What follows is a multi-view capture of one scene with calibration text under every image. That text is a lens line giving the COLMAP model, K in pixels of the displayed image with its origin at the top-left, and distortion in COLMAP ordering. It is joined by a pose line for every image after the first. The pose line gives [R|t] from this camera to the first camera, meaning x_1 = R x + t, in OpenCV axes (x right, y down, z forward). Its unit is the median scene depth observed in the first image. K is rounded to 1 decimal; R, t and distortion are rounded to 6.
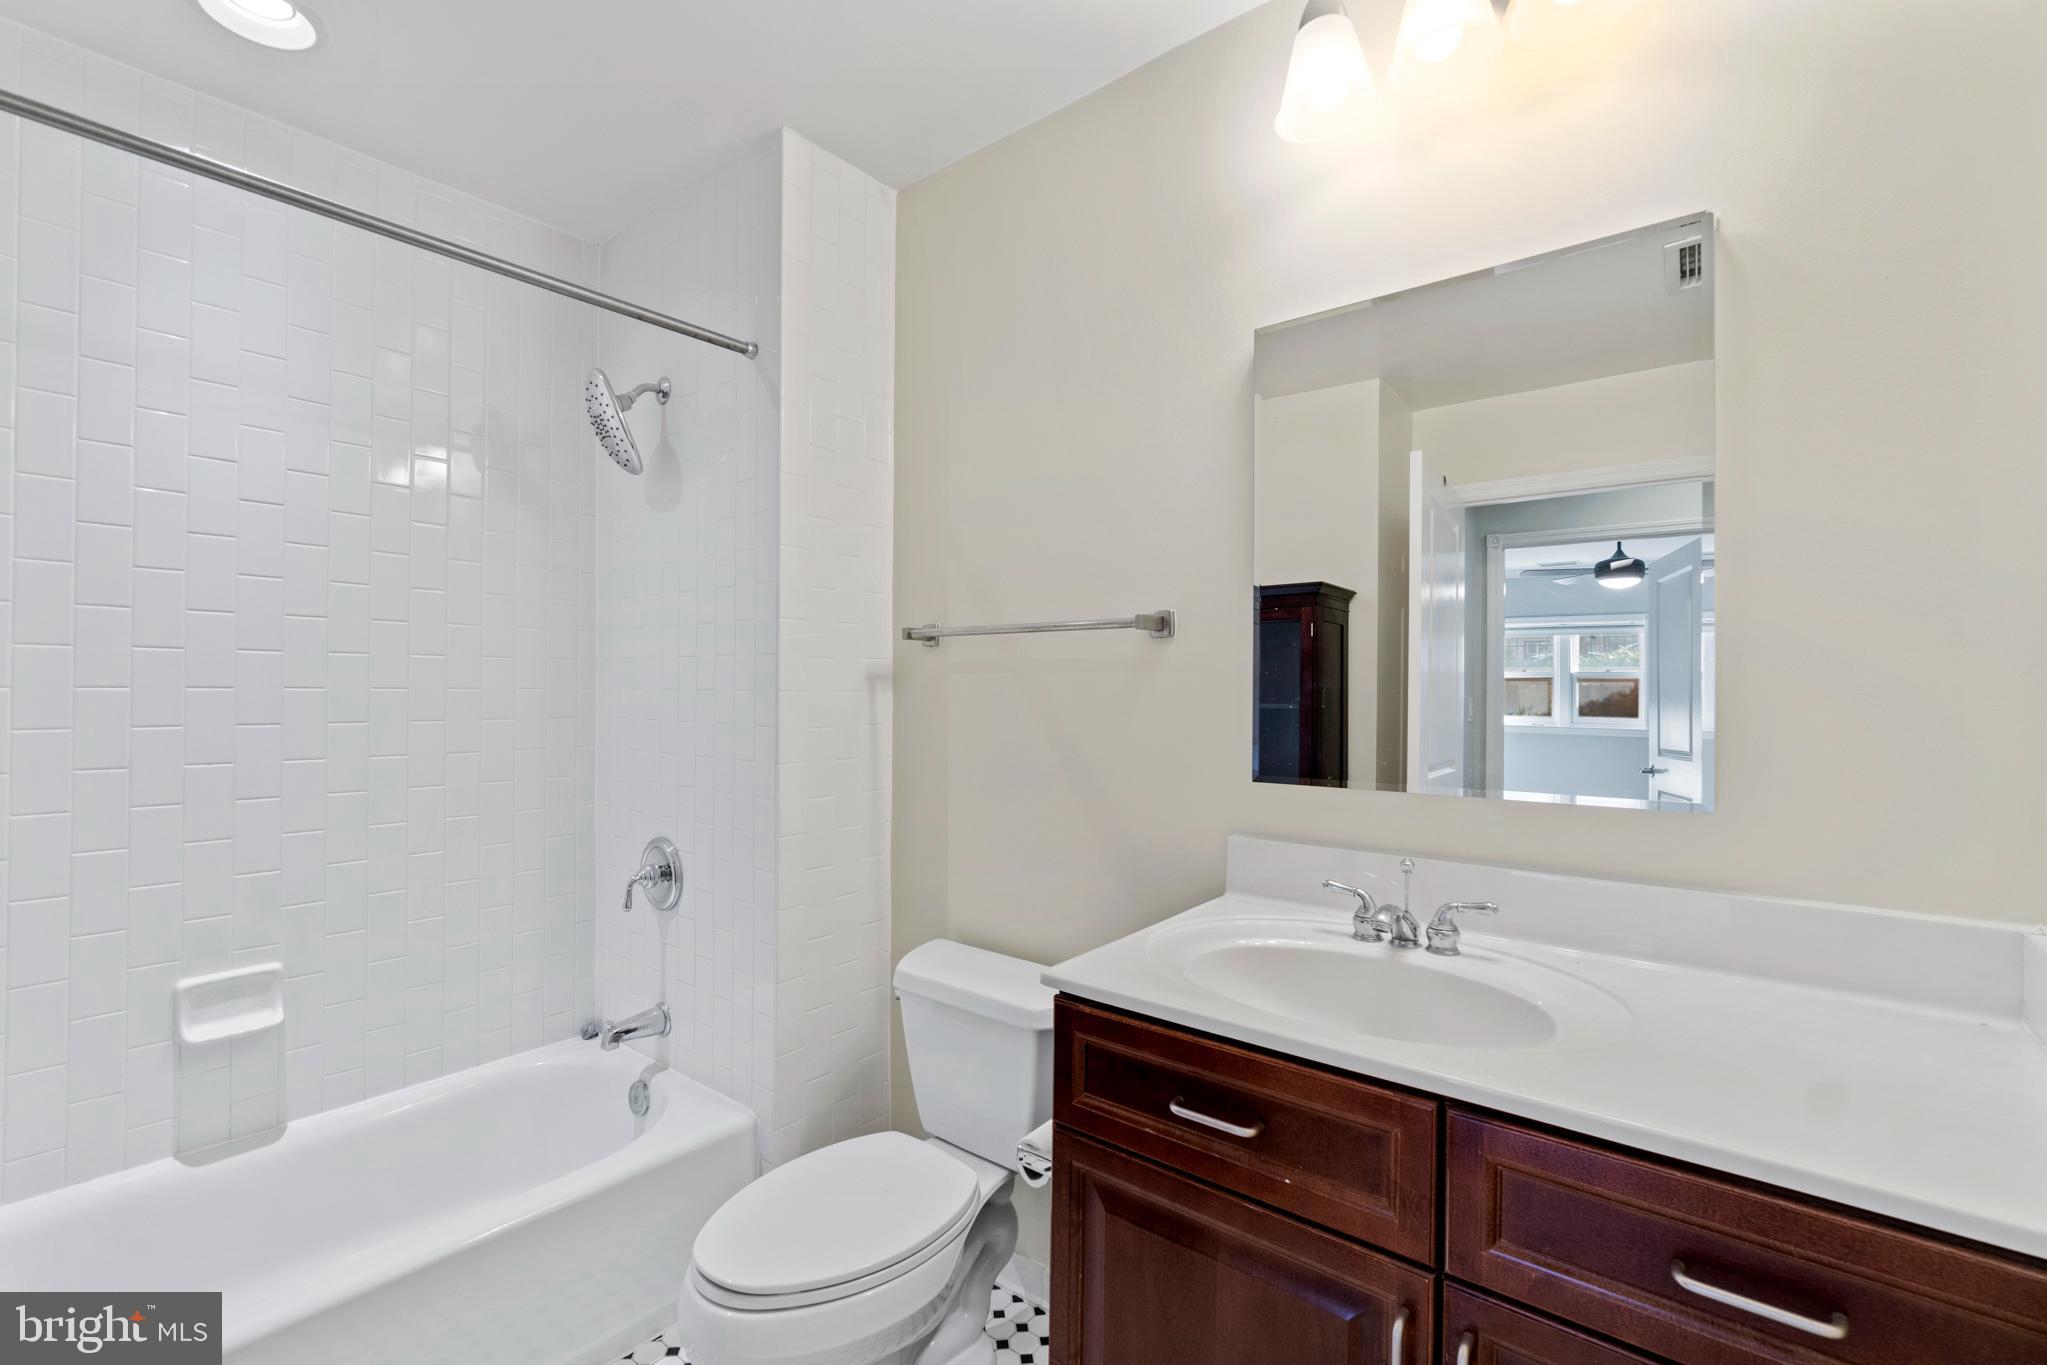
lens RADIAL K [[885.5, 0, 1022.5], [0, 885.5, 701.0], [0, 0, 1]] dist [-0.001798, 0.000174]
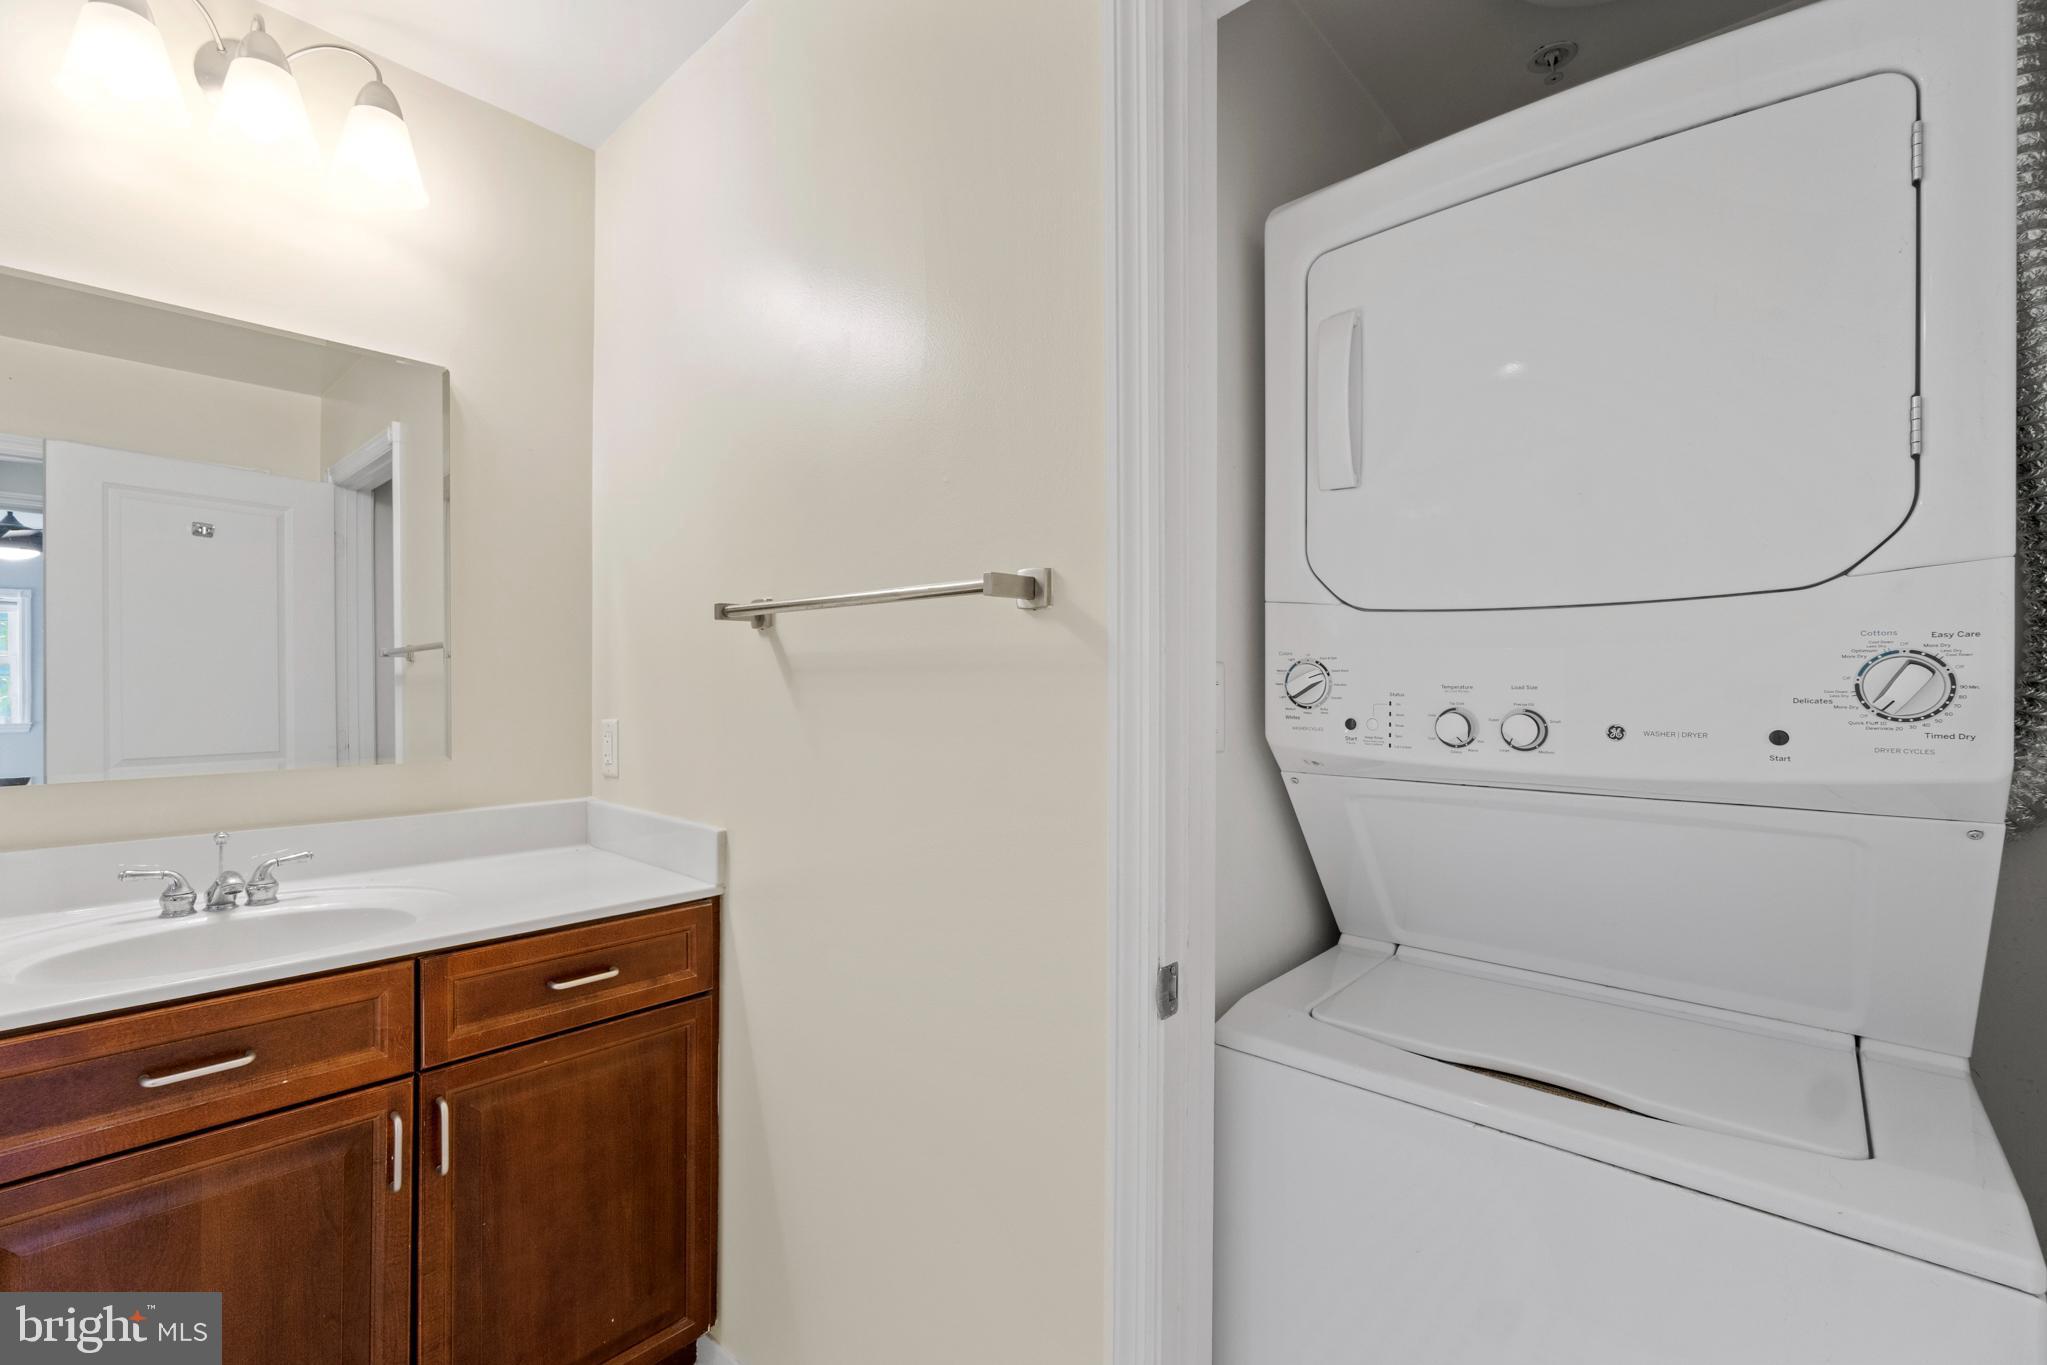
lens RADIAL K [[897.1, 0, 1001.1], [0, 897.1, 685.1], [0, 0, 1]] dist [-0.003267, -0.000163]
pose [[0.052966, -0.001288, 0.998595, -0.909200], [0.005469, 0.999985, 0.001000, -0.005546], [-0.998581, 0.005408, 0.052972, -0.066352]]
